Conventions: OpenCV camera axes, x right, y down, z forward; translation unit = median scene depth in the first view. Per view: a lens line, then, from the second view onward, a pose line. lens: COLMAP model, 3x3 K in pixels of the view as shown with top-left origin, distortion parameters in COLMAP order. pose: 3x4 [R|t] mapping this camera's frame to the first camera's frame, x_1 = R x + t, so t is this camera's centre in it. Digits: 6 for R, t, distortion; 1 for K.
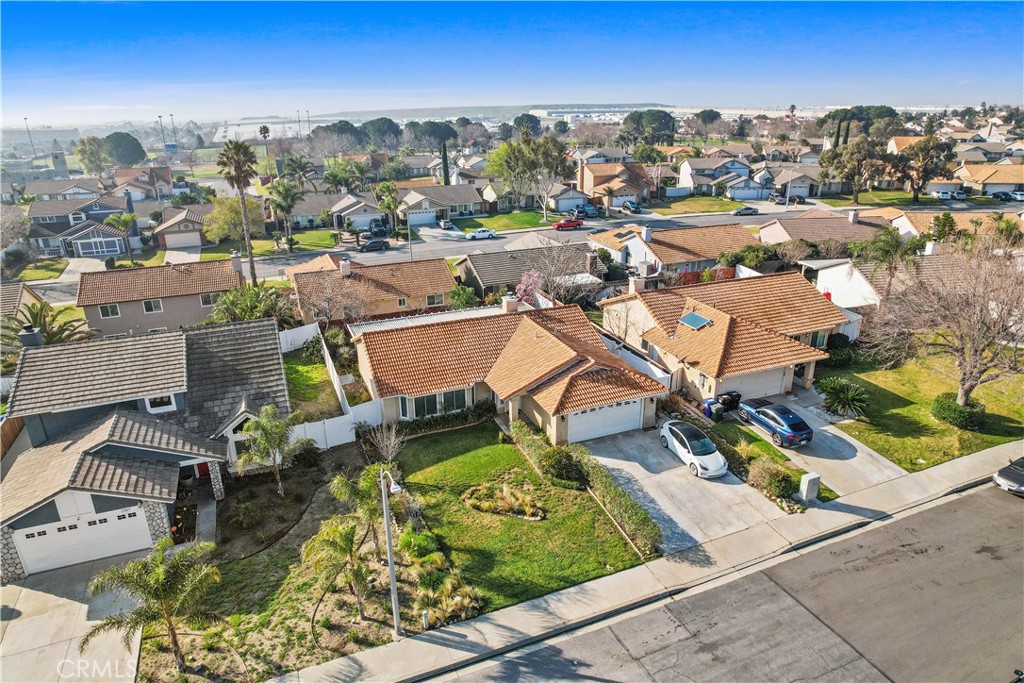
lens RADIAL K [[650.4, 0, 512.0], [0, 650.4, 341.5], [0, 0, 1]] dist [-0.071458, 0.059193]
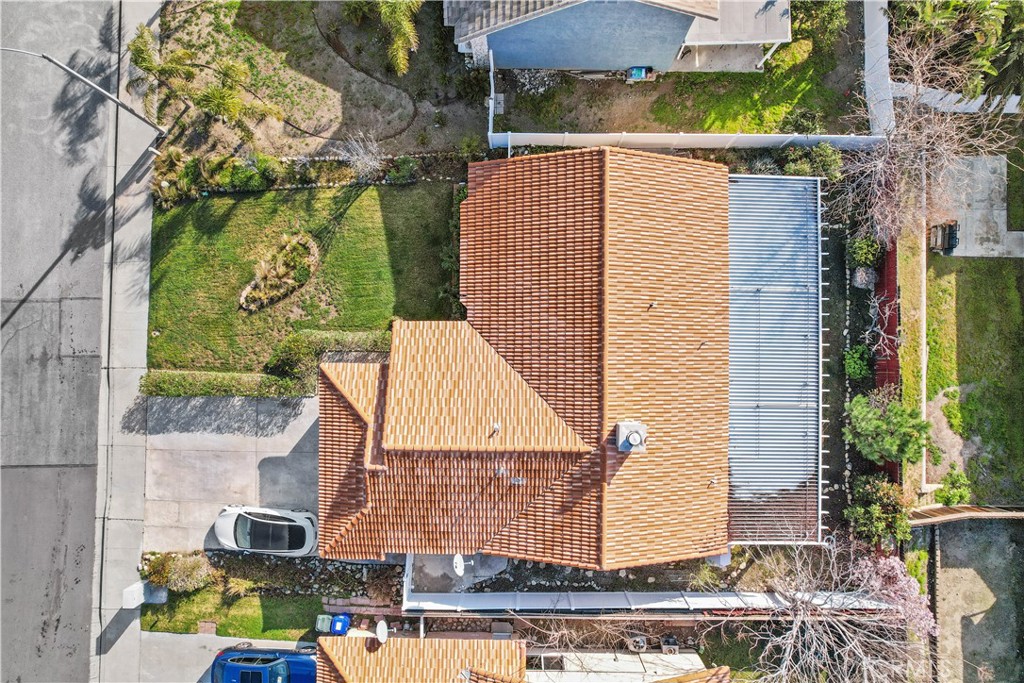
lens RADIAL K [[650.4, 0, 512.0], [0, 650.4, 341.5], [0, 0, 1]] dist [-0.071458, 0.059193]
pose [[-0.387265, 0.921898, -0.011408, -0.034555], [-0.319978, -0.122789, 0.939434, -0.577469], [0.864662, 0.367461, 0.342539, 0.824240]]
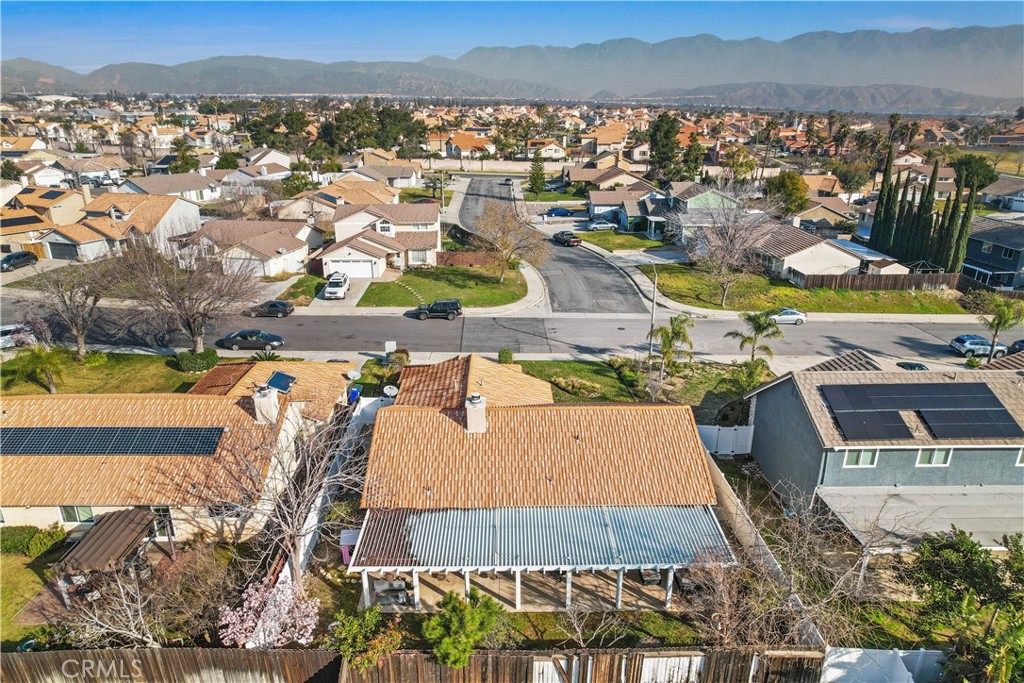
lens RADIAL K [[650.4, 0, 512.0], [0, 650.4, 341.5], [0, 0, 1]] dist [-0.071458, 0.059193]
pose [[-0.930583, -0.121421, 0.345357, -0.301461], [0.138462, 0.756568, 0.639088, -0.628722], [-0.338885, 0.642543, -0.687237, 1.611289]]
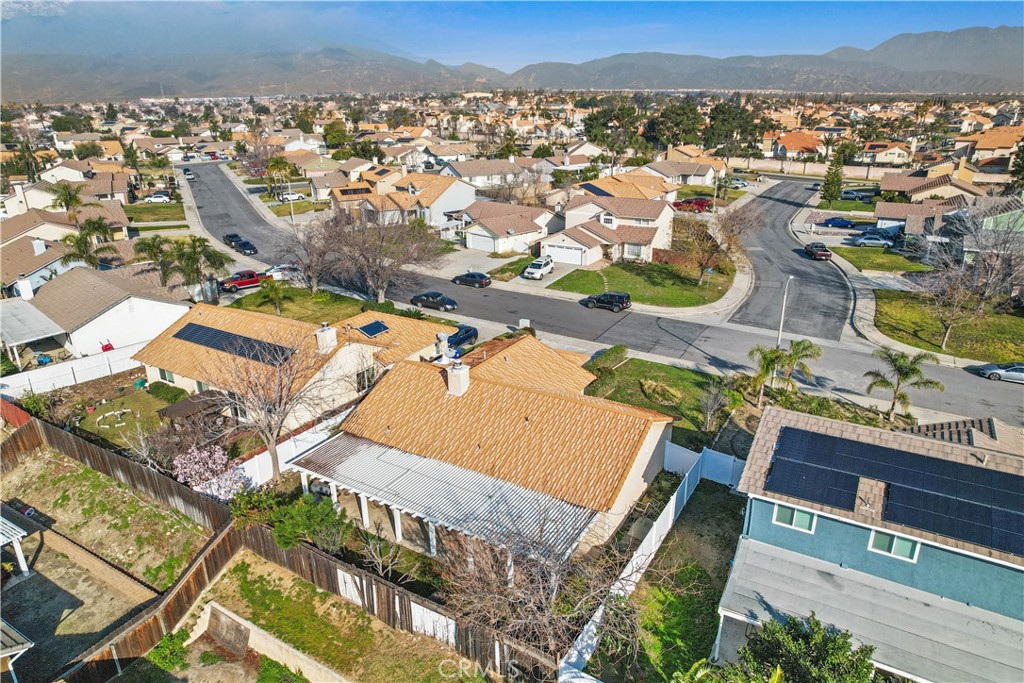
lens RADIAL K [[650.4, 0, 512.0], [0, 650.4, 341.5], [0, 0, 1]] dist [-0.071458, 0.059193]
pose [[-0.603843, -0.267026, 0.751047, -0.690859], [0.303465, 0.794255, 0.526373, -0.550419], [-0.737078, 0.545763, -0.398572, 1.415050]]
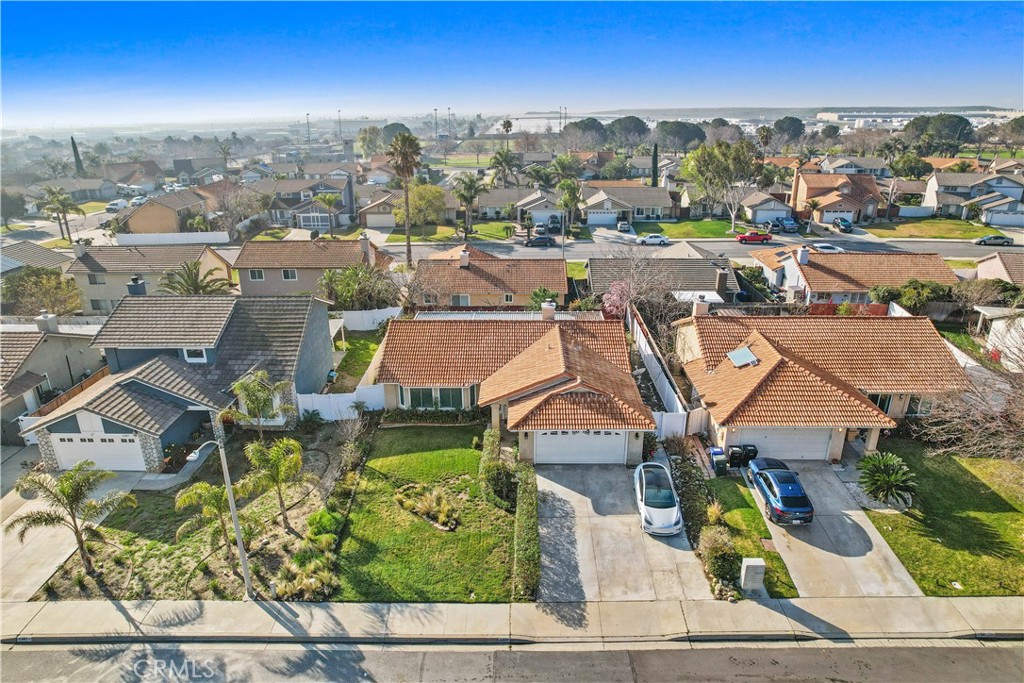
lens RADIAL K [[650.4, 0, 512.0], [0, 650.4, 341.5], [0, 0, 1]] dist [-0.071458, 0.059193]
pose [[0.919620, 0.143273, -0.365749, 0.355159], [-0.142473, 0.989364, 0.029332, -0.038924], [0.366061, 0.025135, 0.930251, 0.095032]]
